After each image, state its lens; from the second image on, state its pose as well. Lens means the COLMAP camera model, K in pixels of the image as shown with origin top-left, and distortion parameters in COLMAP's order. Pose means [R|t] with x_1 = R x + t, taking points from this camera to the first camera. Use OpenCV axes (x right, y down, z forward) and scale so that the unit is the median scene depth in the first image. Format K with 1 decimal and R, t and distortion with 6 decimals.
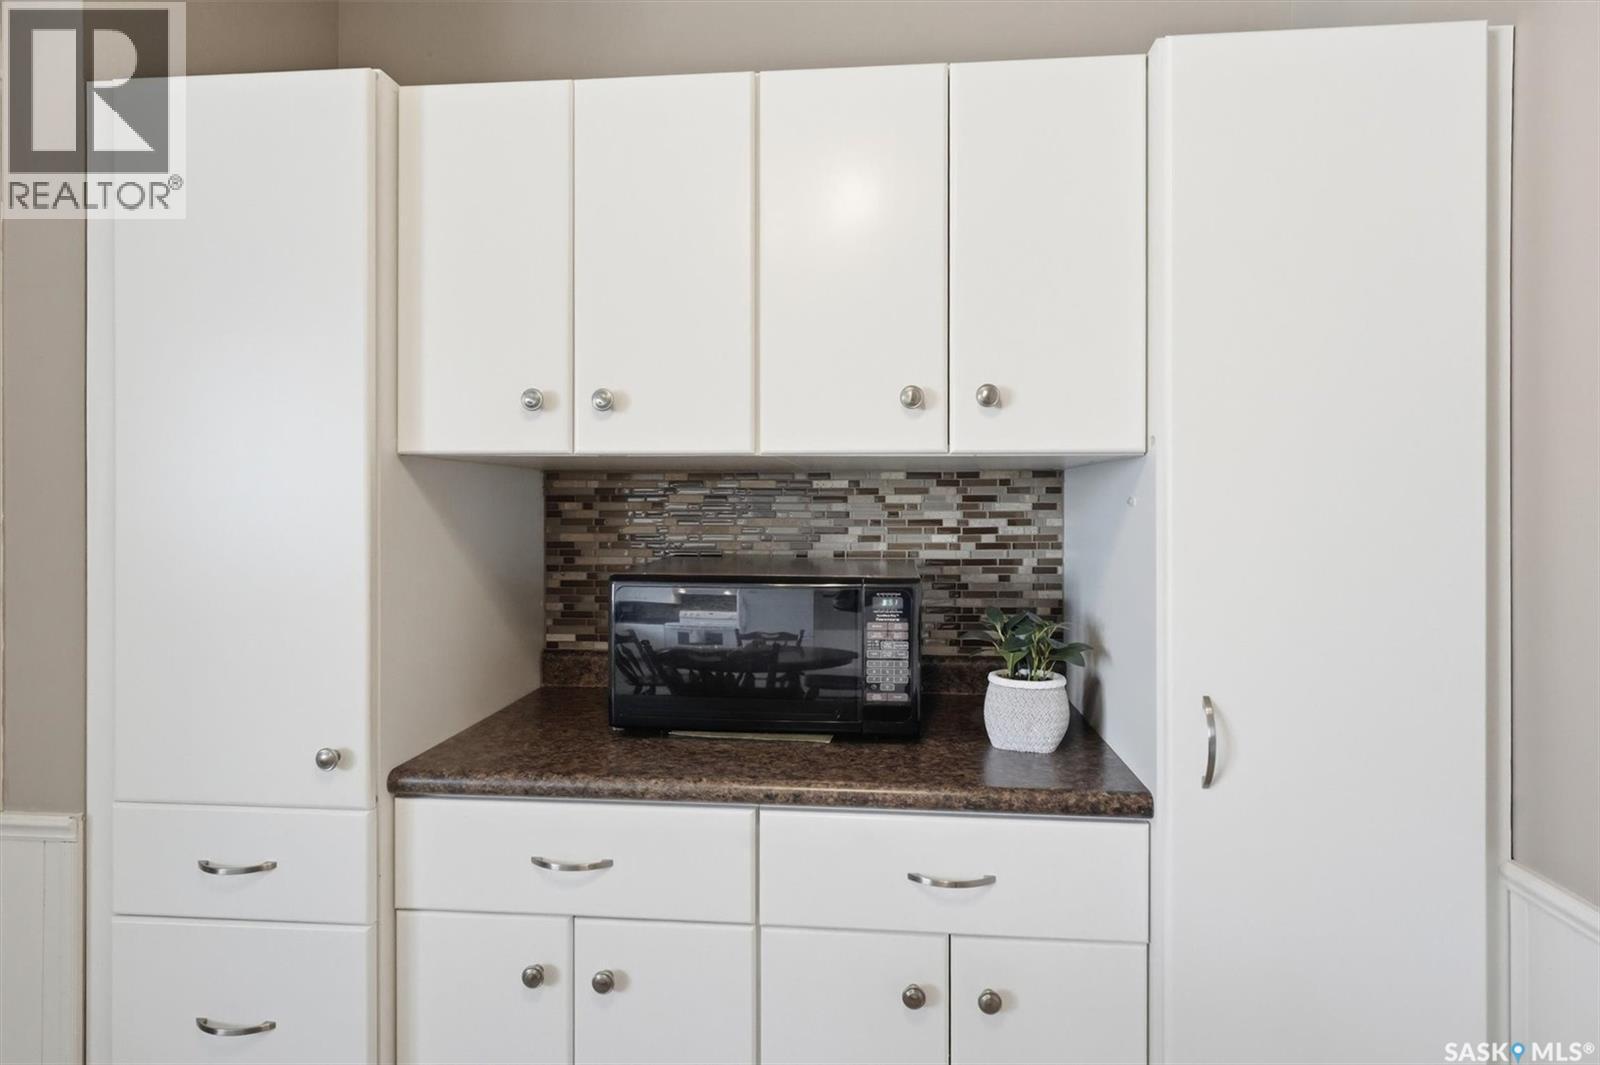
lens RADIAL K [[864.2, 0, 822.9], [0, 864.2, 488.4], [0, 0, 1]] dist [-0.003642, -0.001013]
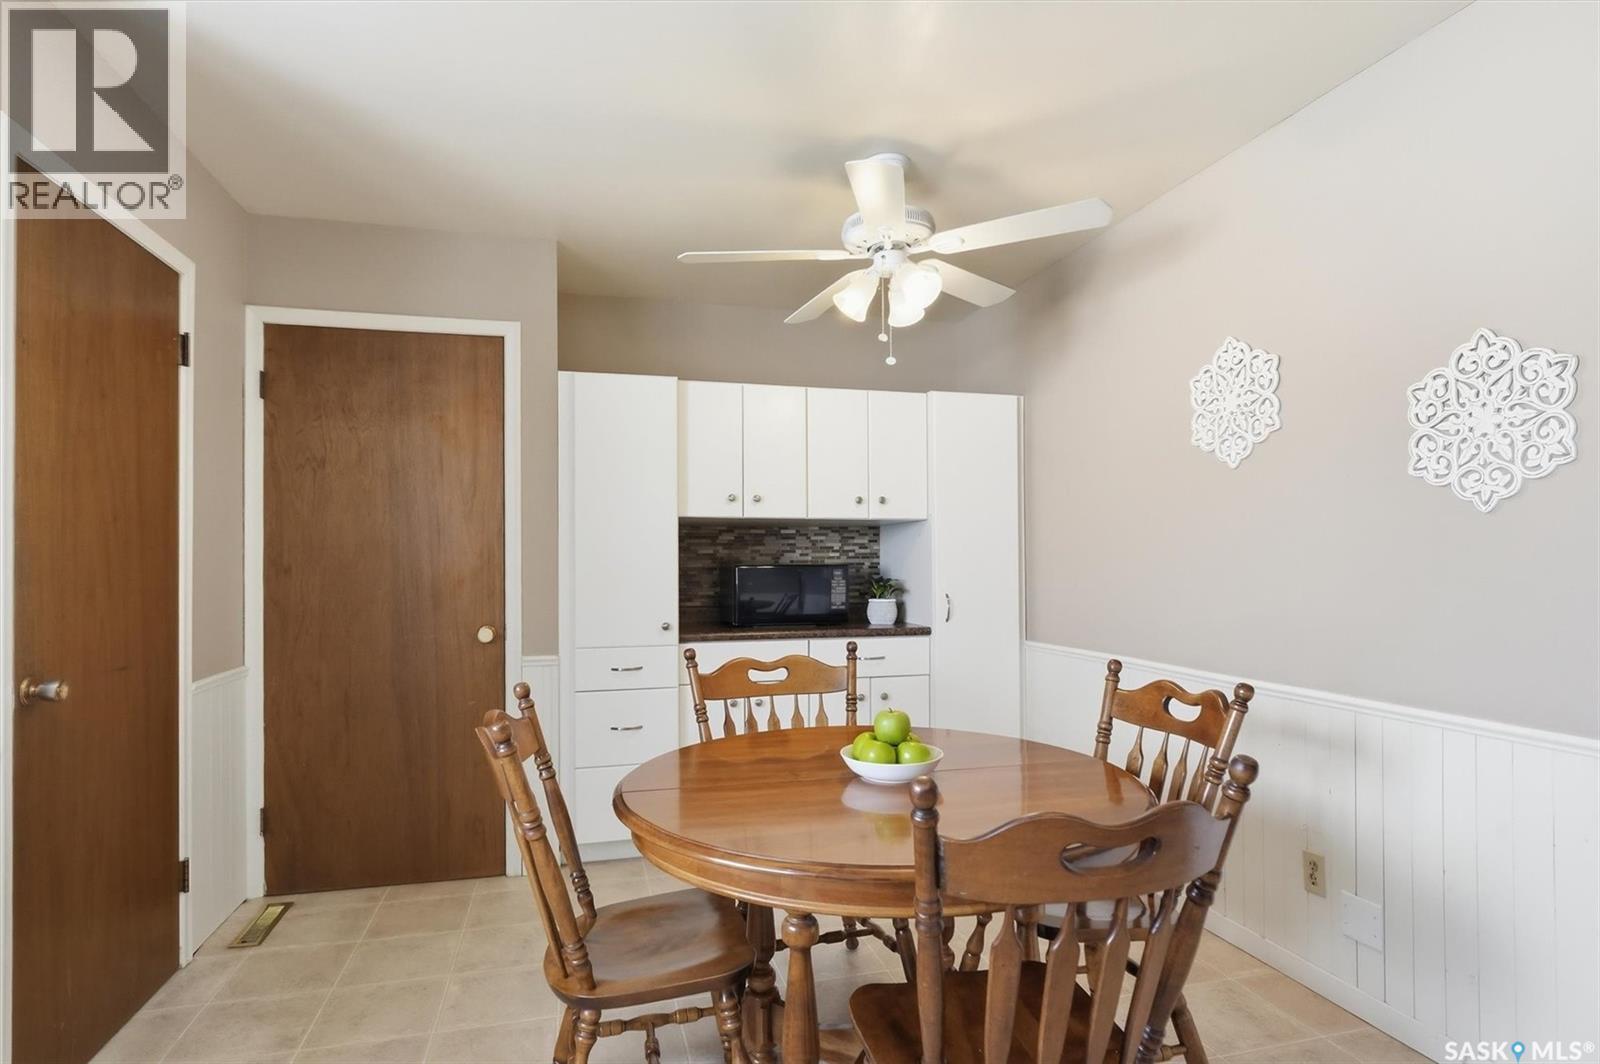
lens RADIAL K [[864.2, 0, 799.9], [0, 864.2, 538.3], [0, 0, 1]] dist [-0.003642, -0.001013]
pose [[0.933762, 0.003808, 0.357873, -0.815223], [0.003285, 0.999810, -0.019210, 0.059330], [-0.357878, 0.019113, 0.933573, -1.217766]]
